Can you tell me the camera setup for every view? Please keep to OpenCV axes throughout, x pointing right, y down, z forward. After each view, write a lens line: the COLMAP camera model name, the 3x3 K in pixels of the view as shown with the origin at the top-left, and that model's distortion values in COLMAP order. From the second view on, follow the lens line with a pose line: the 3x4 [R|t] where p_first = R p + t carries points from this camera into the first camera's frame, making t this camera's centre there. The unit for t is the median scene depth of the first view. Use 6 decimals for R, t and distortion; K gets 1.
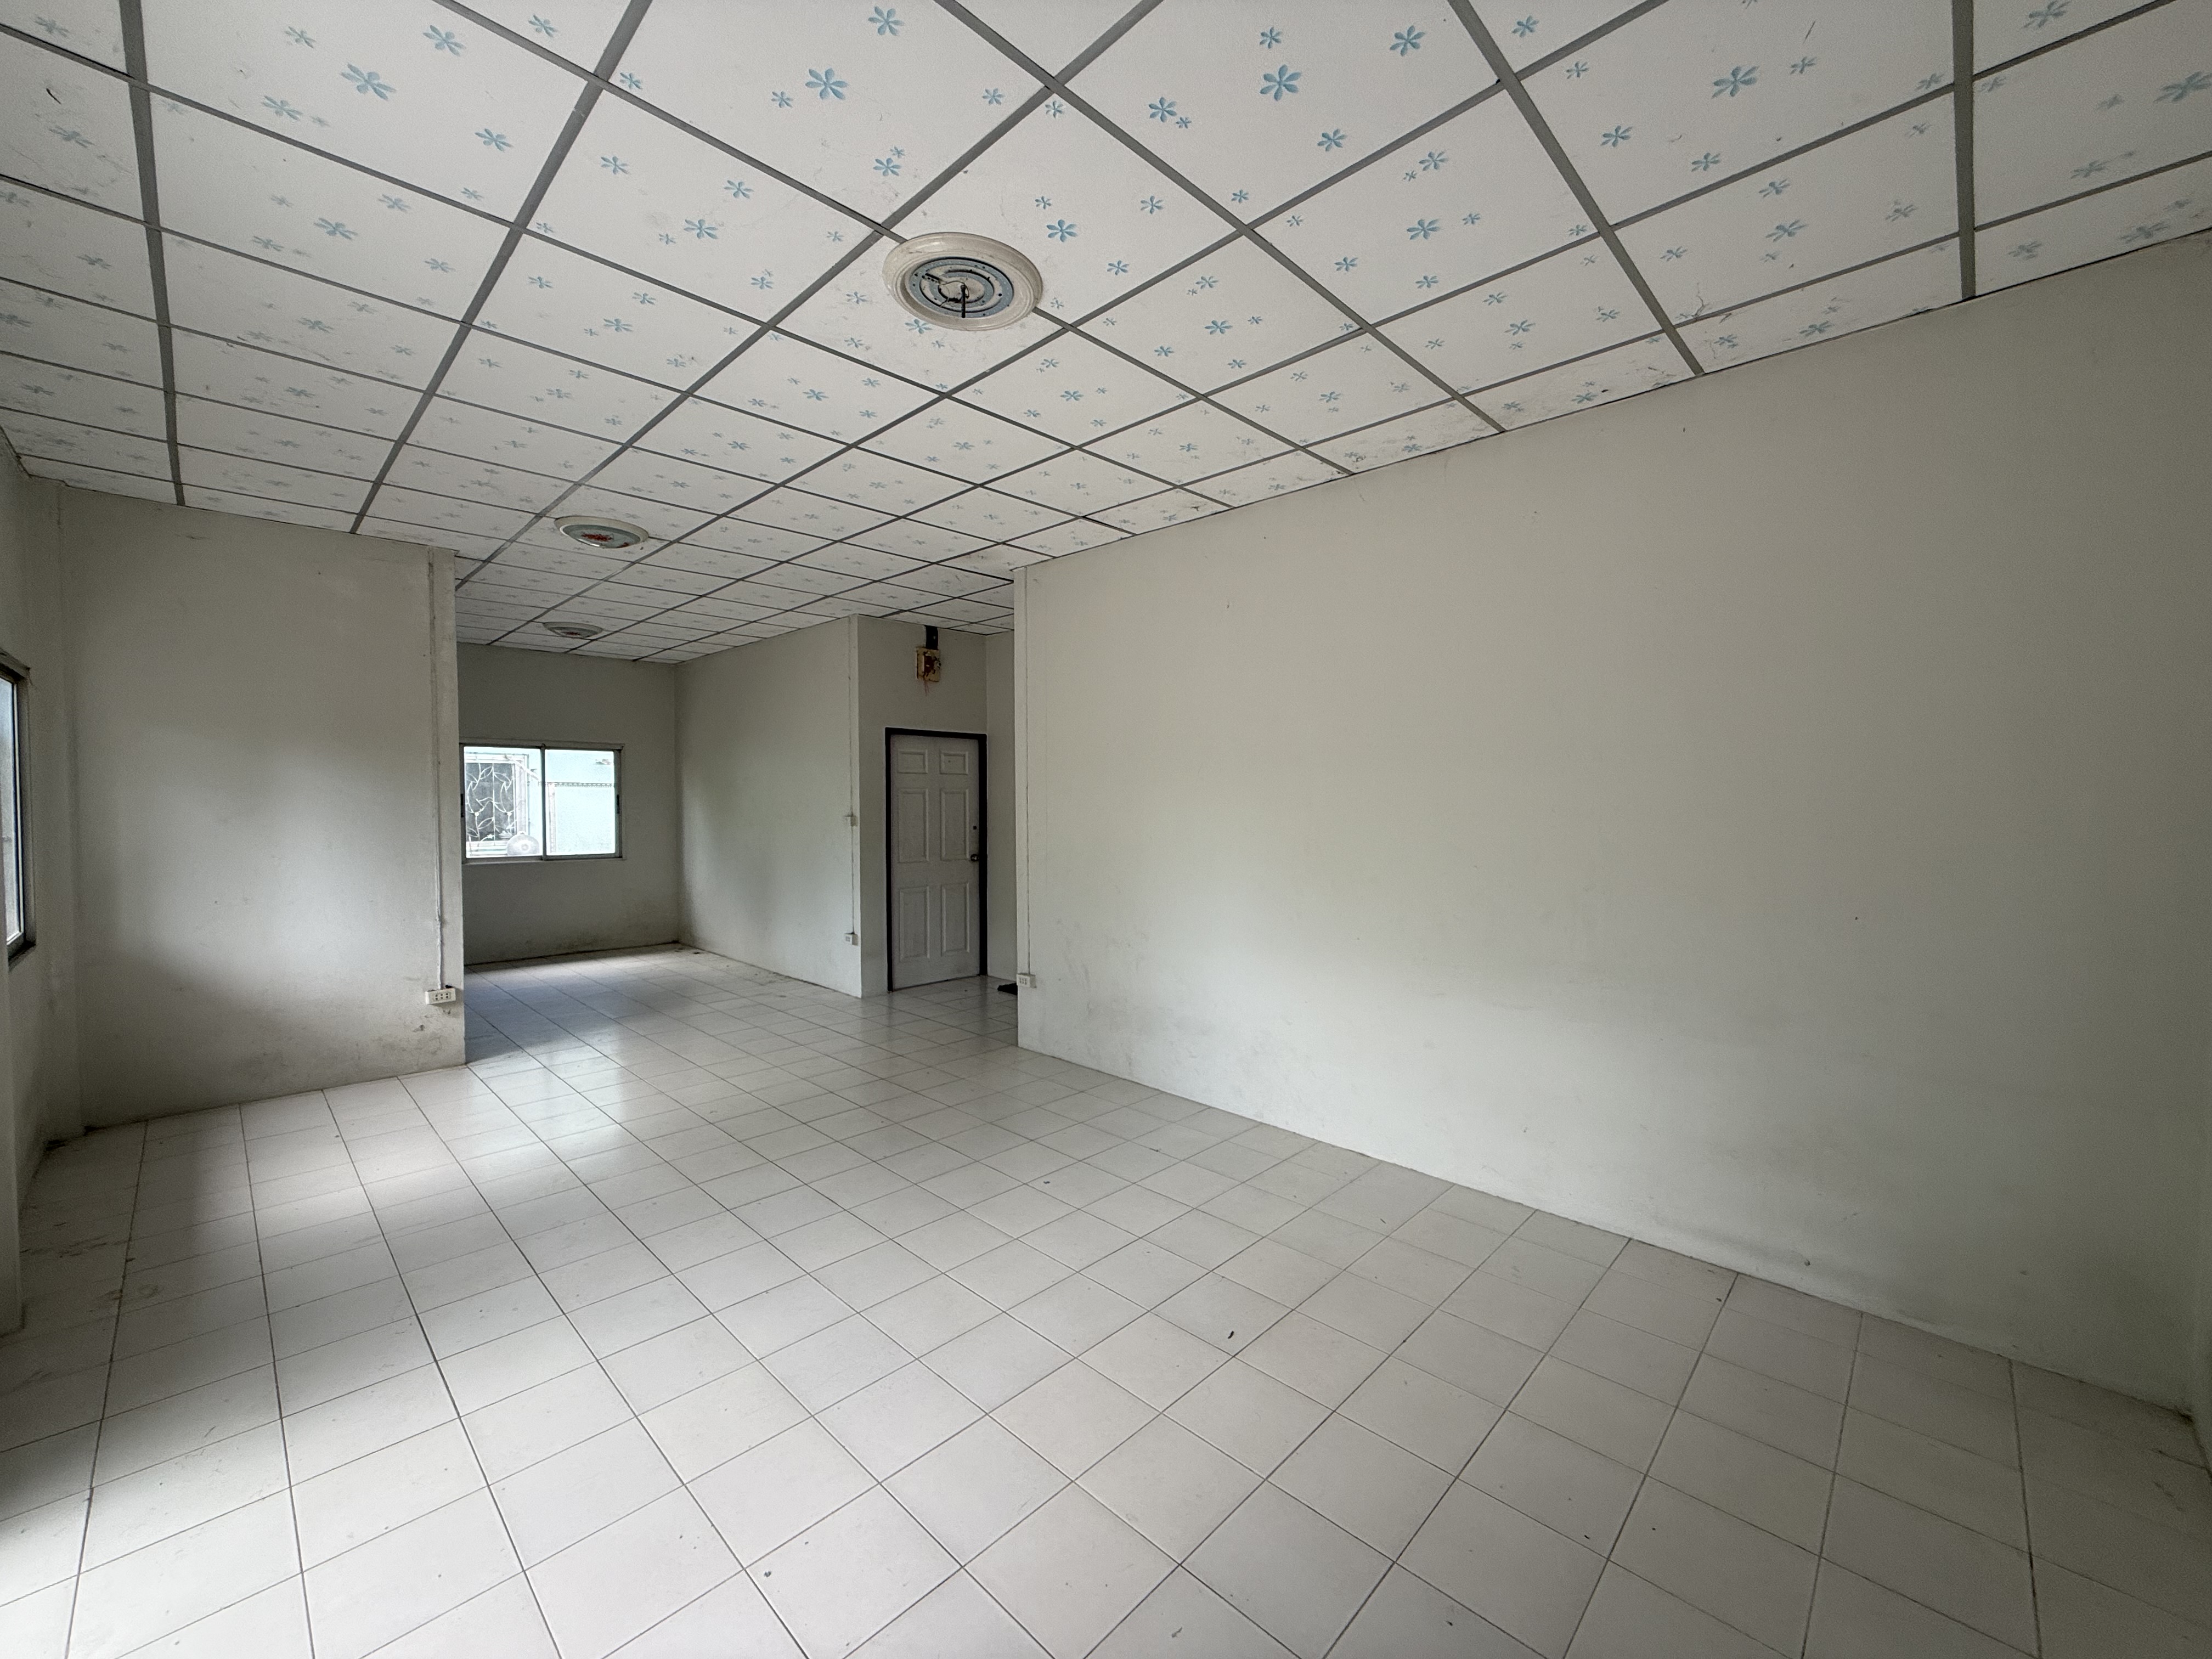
lens RADIAL K [[874.3, 0, 1101.3], [0, 874.3, 831.5], [0, 0, 1]] dist [0.005777, 0.000088]
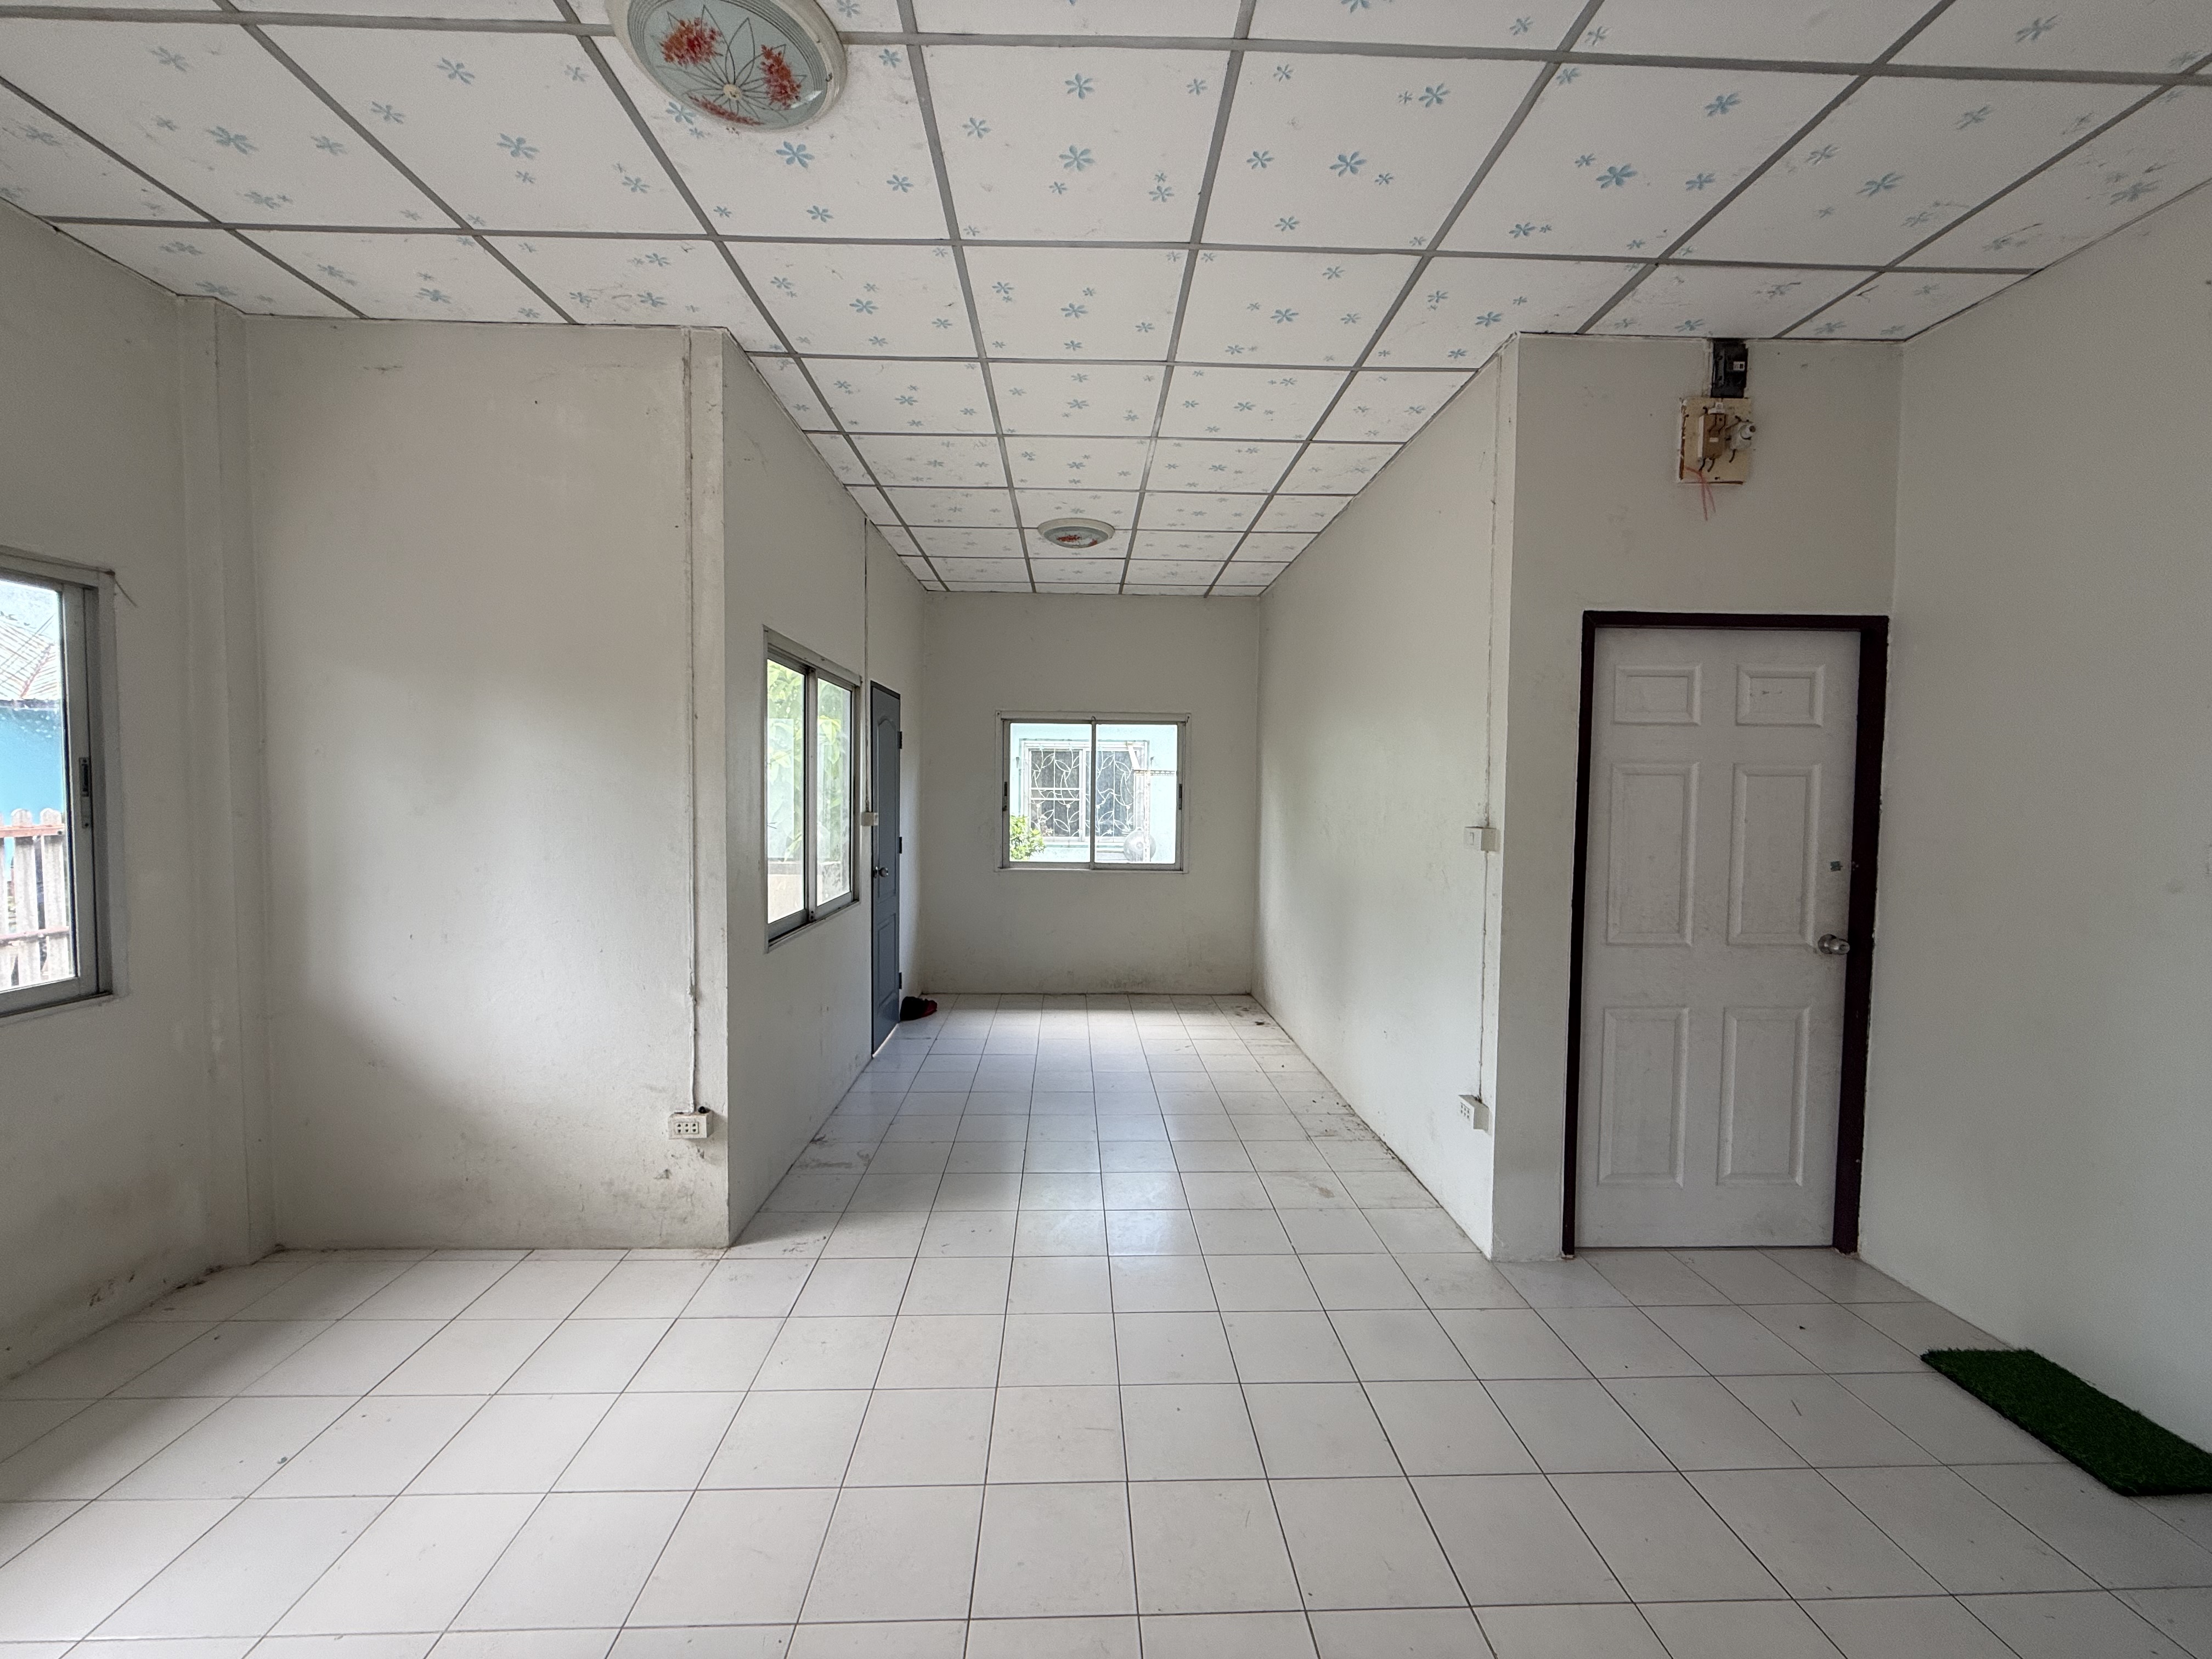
lens RADIAL K [[874.3, 0, 1101.3], [0, 874.3, 831.5], [0, 0, 1]] dist [0.005777, 0.000088]
pose [[0.722342, 0.036784, -0.690557, -0.119893], [-0.034777, 0.999253, 0.016850, -0.015563], [0.690661, 0.011843, 0.723081, 0.536107]]
